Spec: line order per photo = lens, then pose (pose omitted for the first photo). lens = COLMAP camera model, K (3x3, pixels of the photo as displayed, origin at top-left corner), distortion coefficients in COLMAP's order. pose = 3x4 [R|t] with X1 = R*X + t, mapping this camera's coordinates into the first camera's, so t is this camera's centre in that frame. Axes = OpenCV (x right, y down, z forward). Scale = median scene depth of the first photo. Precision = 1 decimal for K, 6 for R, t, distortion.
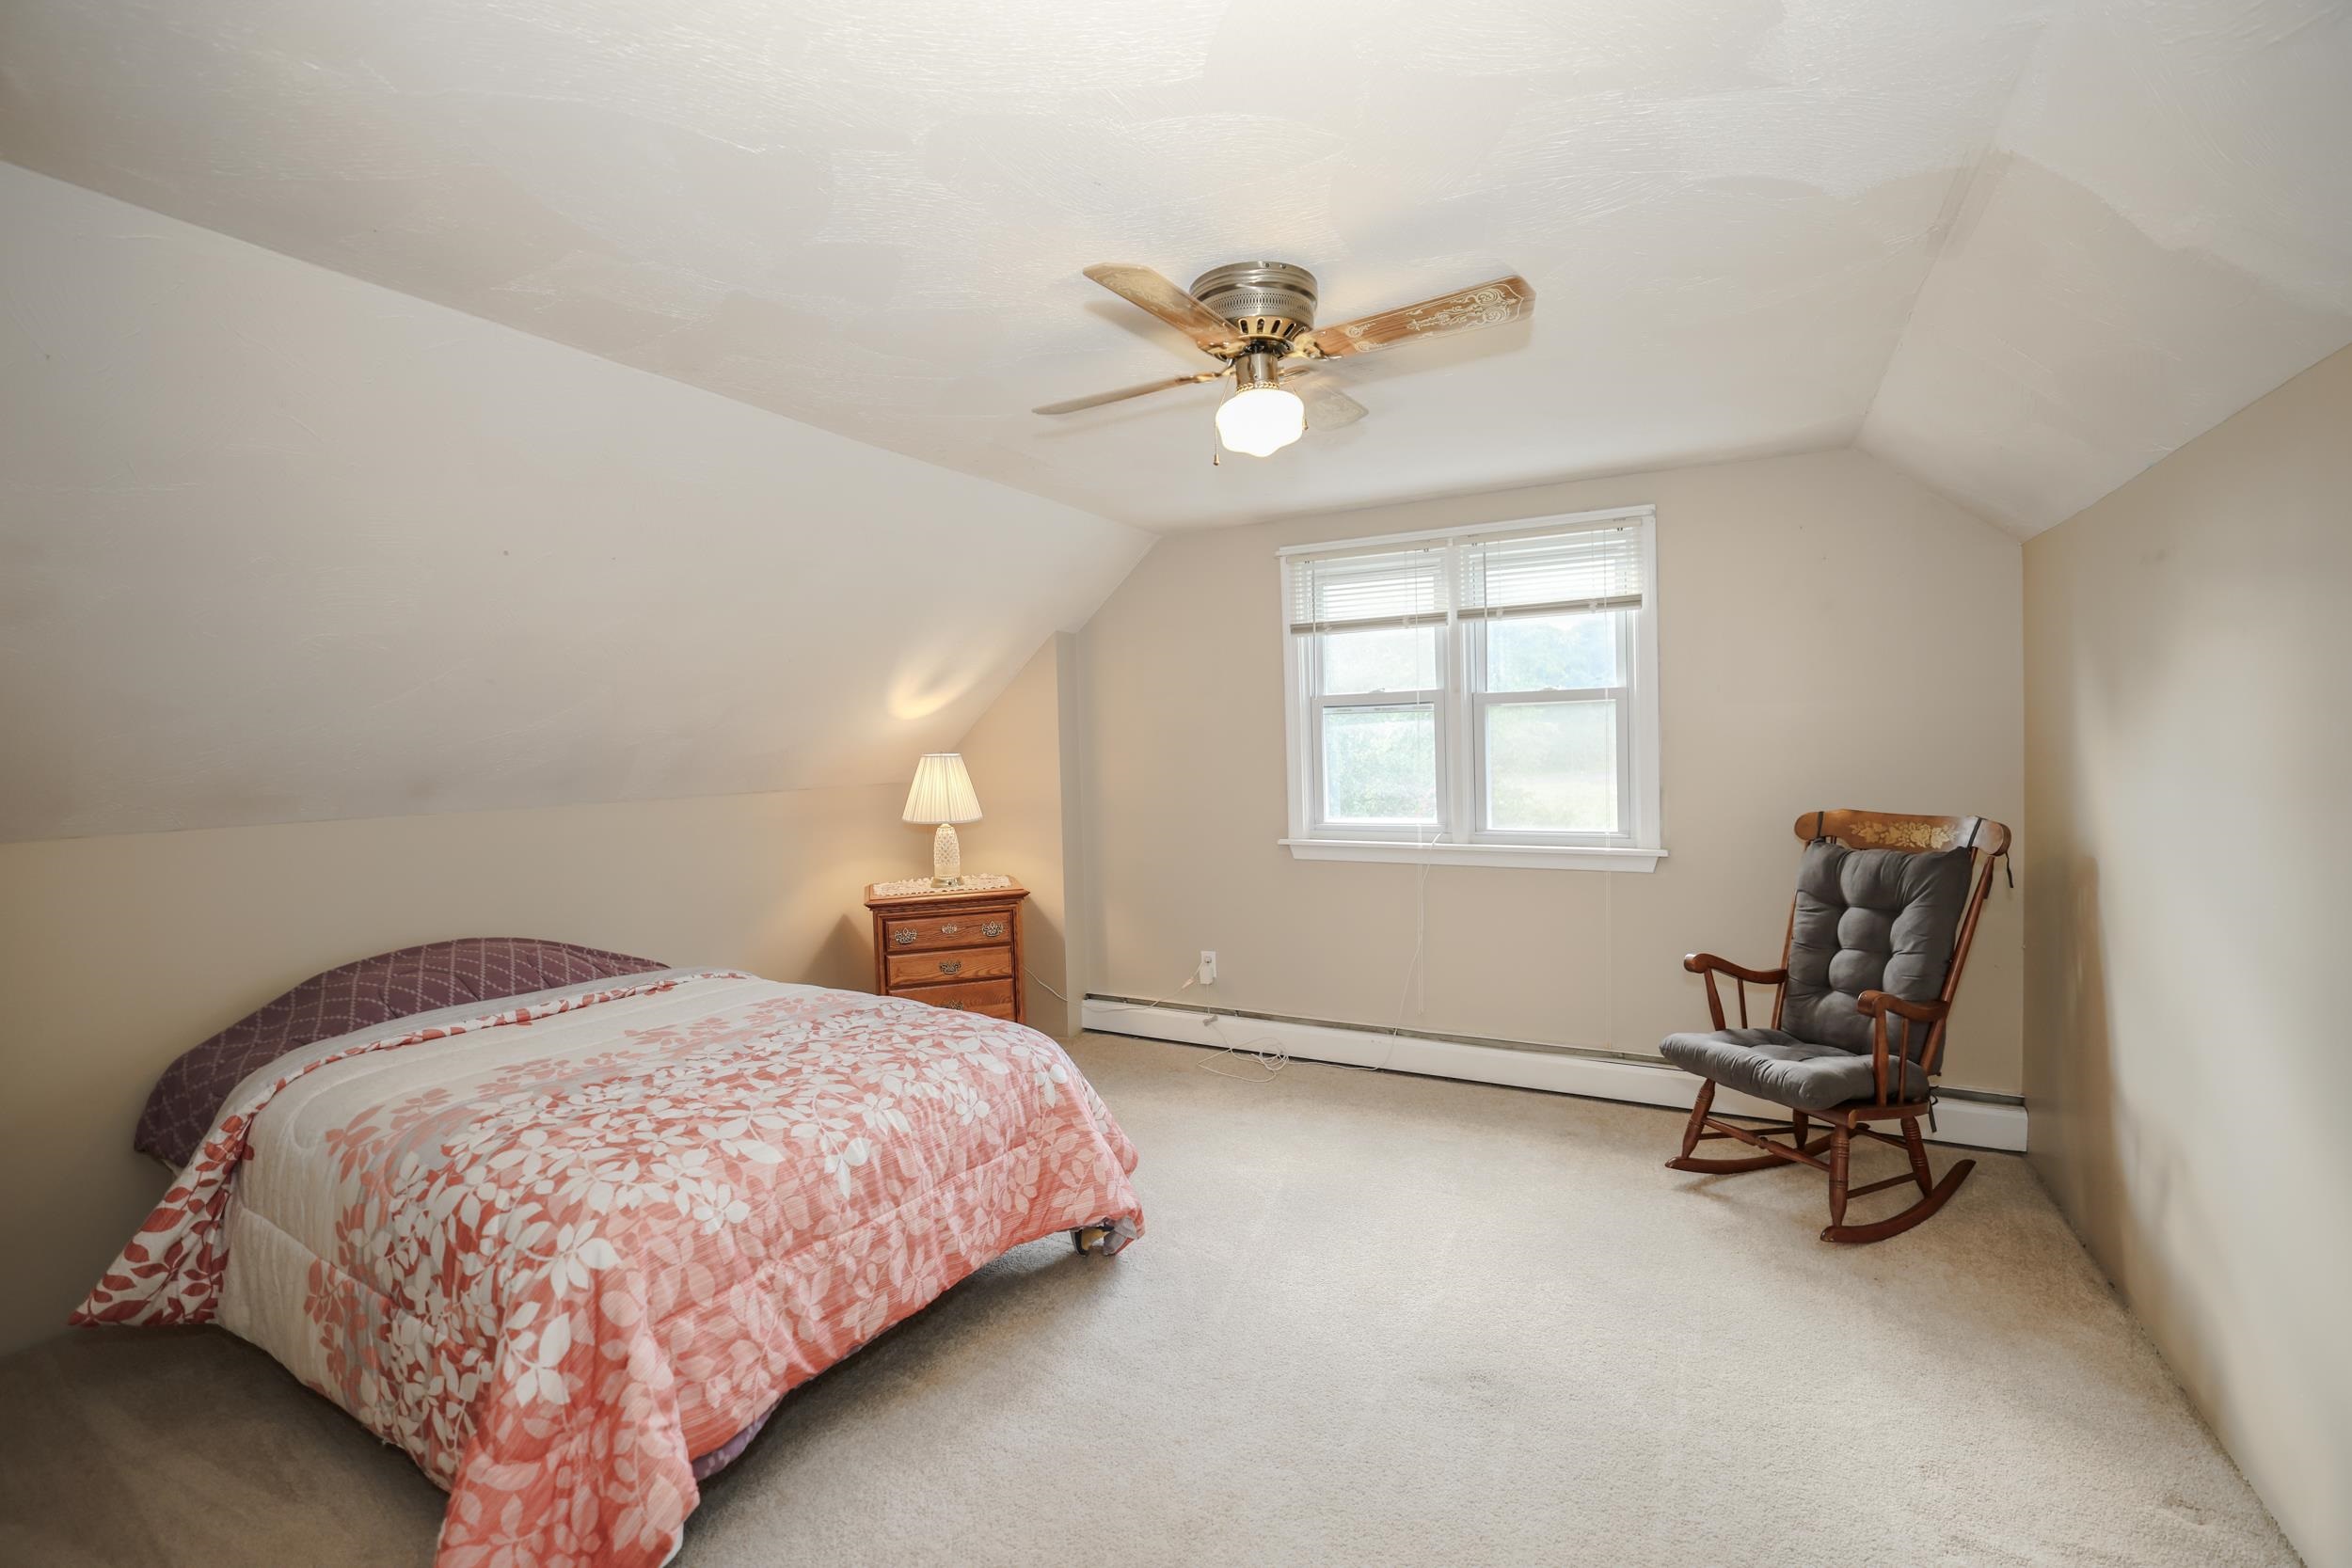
lens RADIAL K [[1041.0, 0, 1200.5], [0, 1041.0, 790.4], [0, 0, 1]] dist [-0.048130, 0.018802]
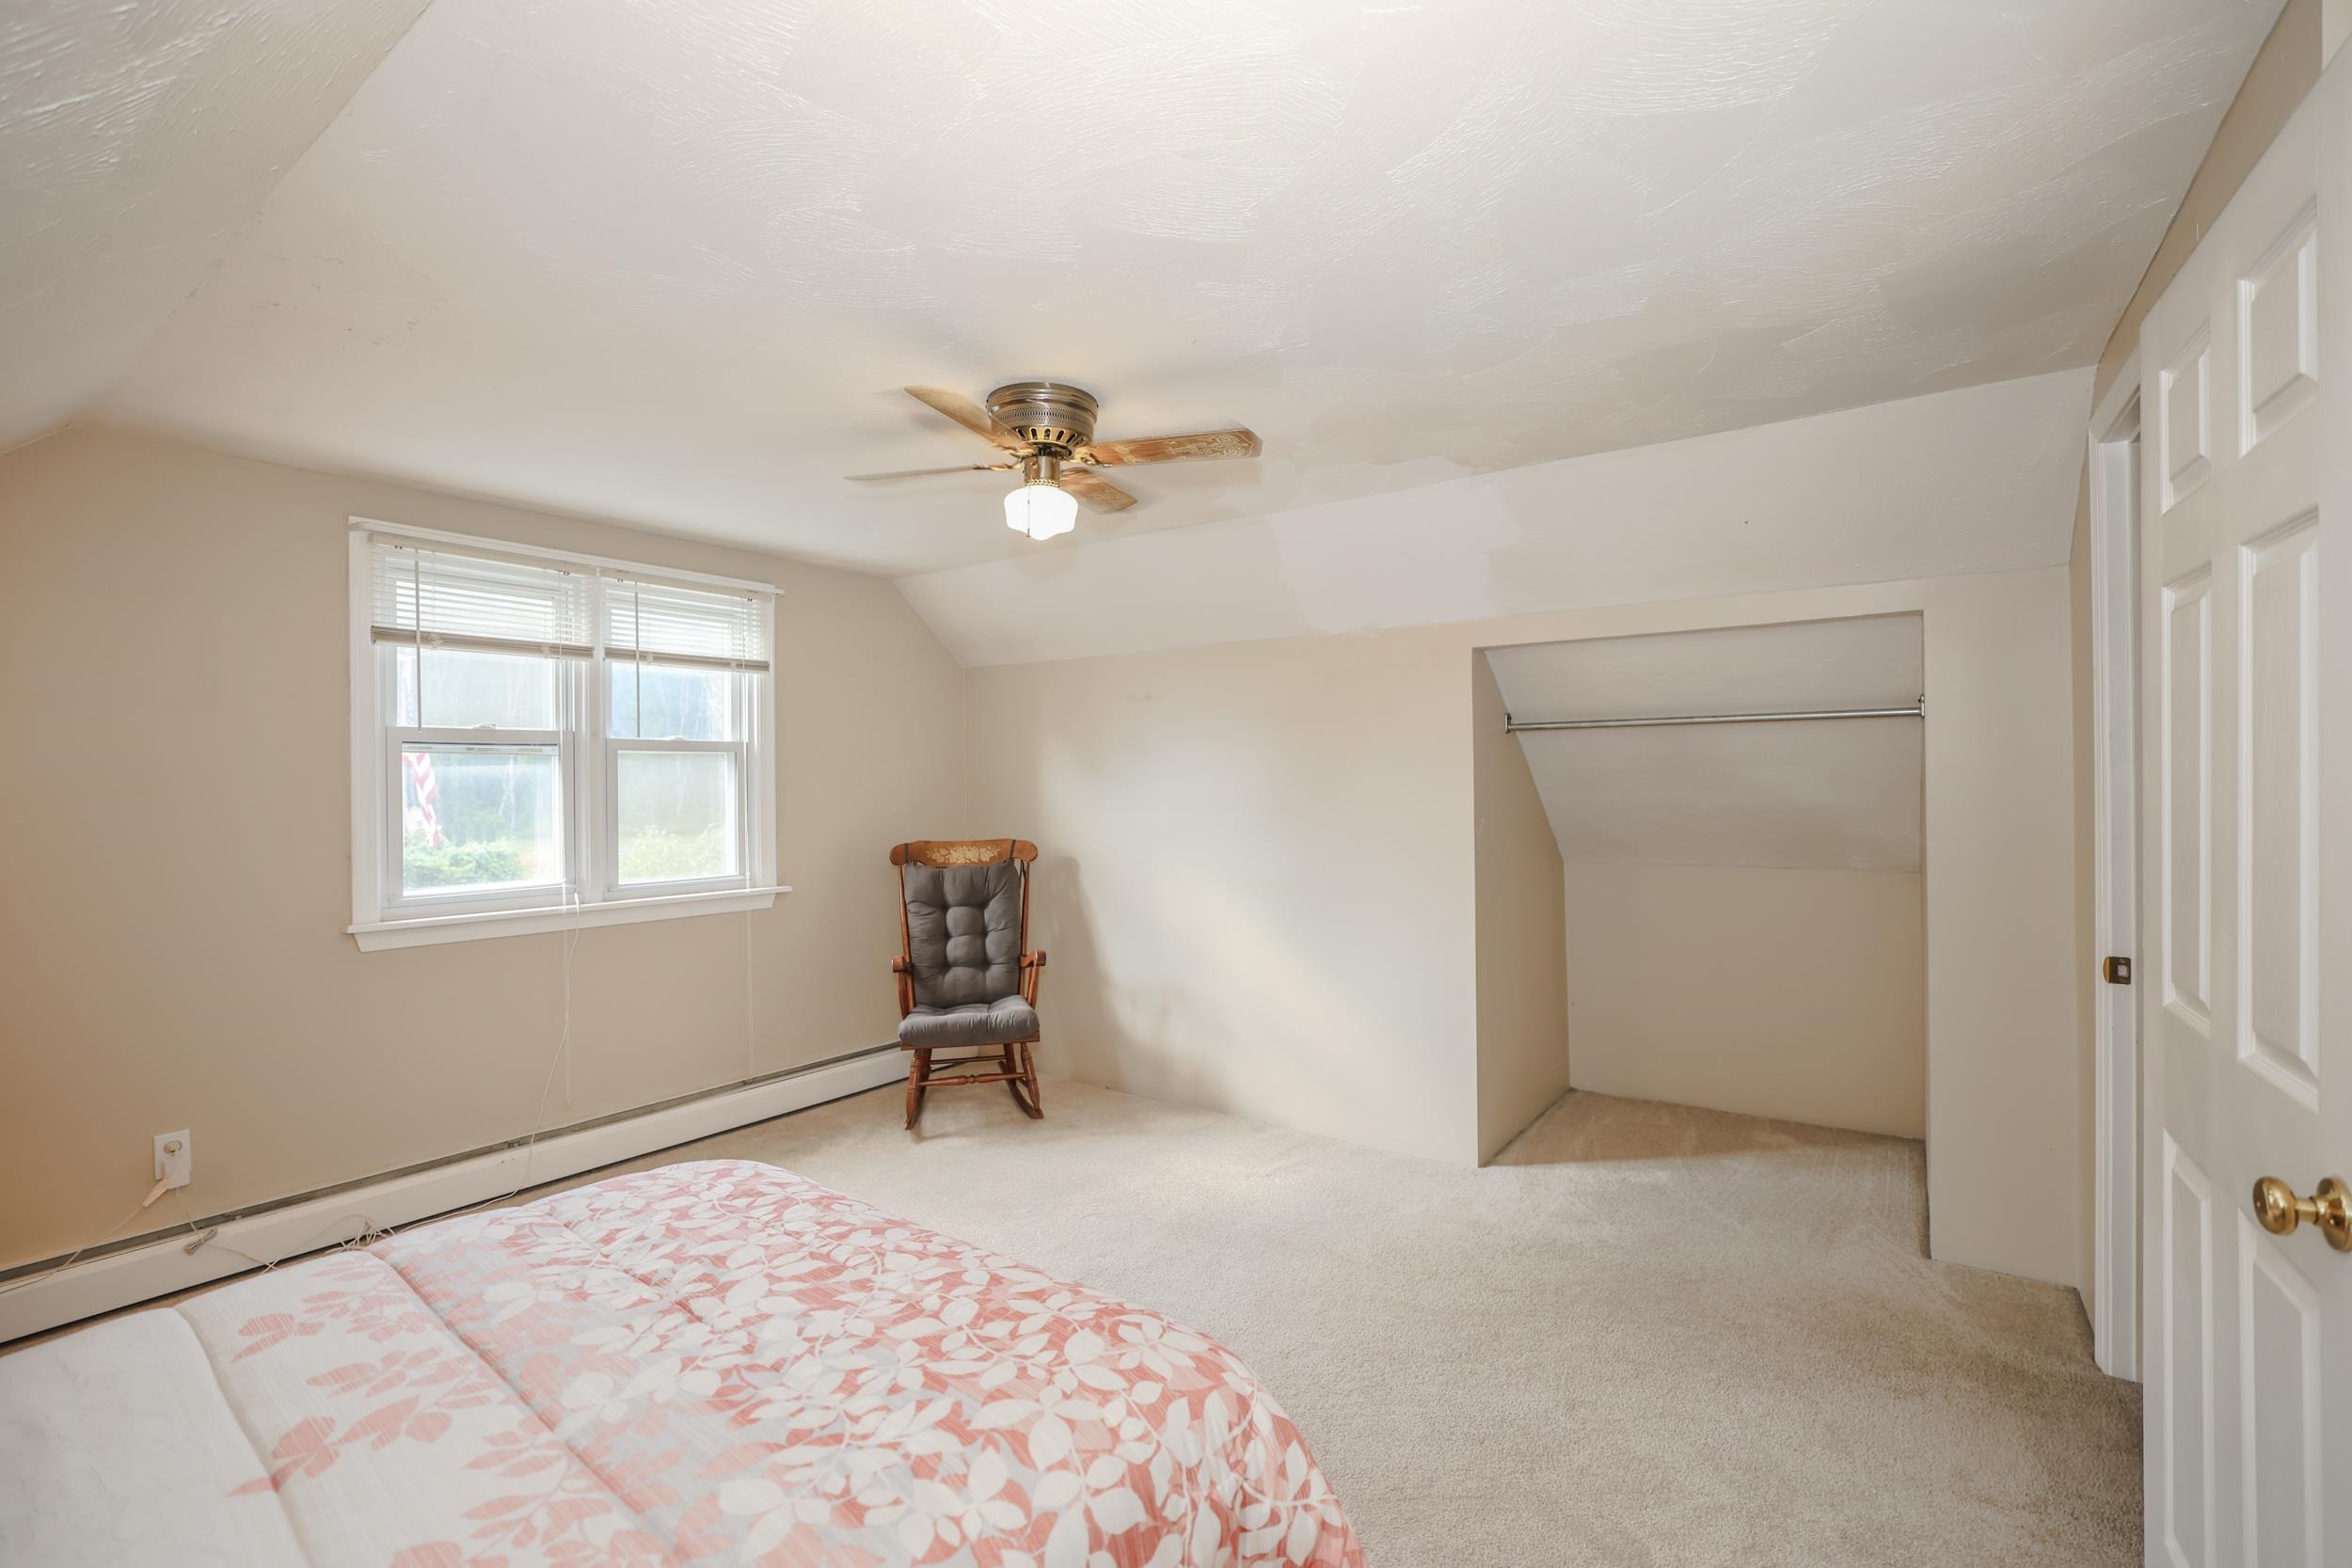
lens RADIAL K [[1041.0, 0, 1200.5], [0, 1041.0, 790.4], [0, 0, 1]] dist [-0.048130, 0.018802]
pose [[0.097988, 0.015254, 0.995071, -0.762714], [0.050935, 0.998495, -0.020322, -0.001930], [-0.993883, 0.052676, 0.097064, 0.497155]]
